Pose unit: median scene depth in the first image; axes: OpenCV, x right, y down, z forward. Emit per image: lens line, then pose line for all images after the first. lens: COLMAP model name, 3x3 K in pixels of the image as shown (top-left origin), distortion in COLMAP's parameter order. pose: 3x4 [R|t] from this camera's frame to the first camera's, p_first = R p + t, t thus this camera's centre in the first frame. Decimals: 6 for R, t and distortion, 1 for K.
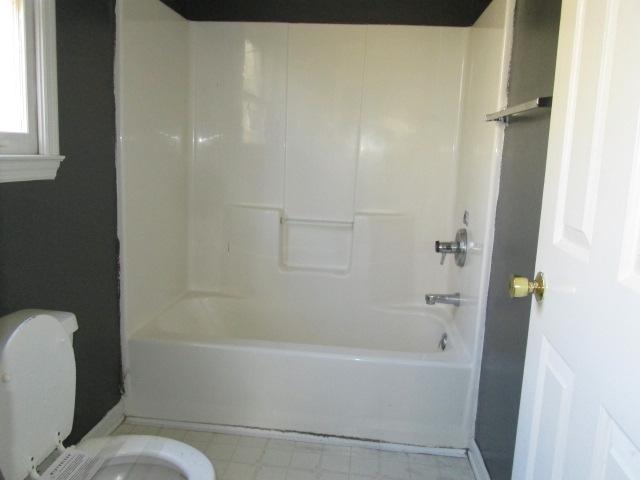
lens RADIAL K [[534.9, 0, 320.0], [0, 534.9, 240.0], [0, 0, 1]] dist [-0.014980, 0.004450]
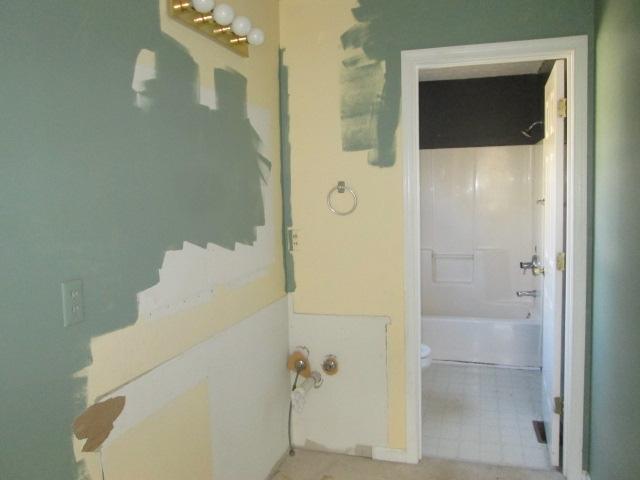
lens RADIAL K [[534.9, 0, 320.0], [0, 534.9, 240.0], [0, 0, 1]] dist [-0.014980, 0.004450]
pose [[0.978308, -0.052515, -0.200391, -0.087446], [0.037197, 0.996144, -0.079460, 0.044757], [0.203791, 0.070283, 0.976488, -0.934590]]
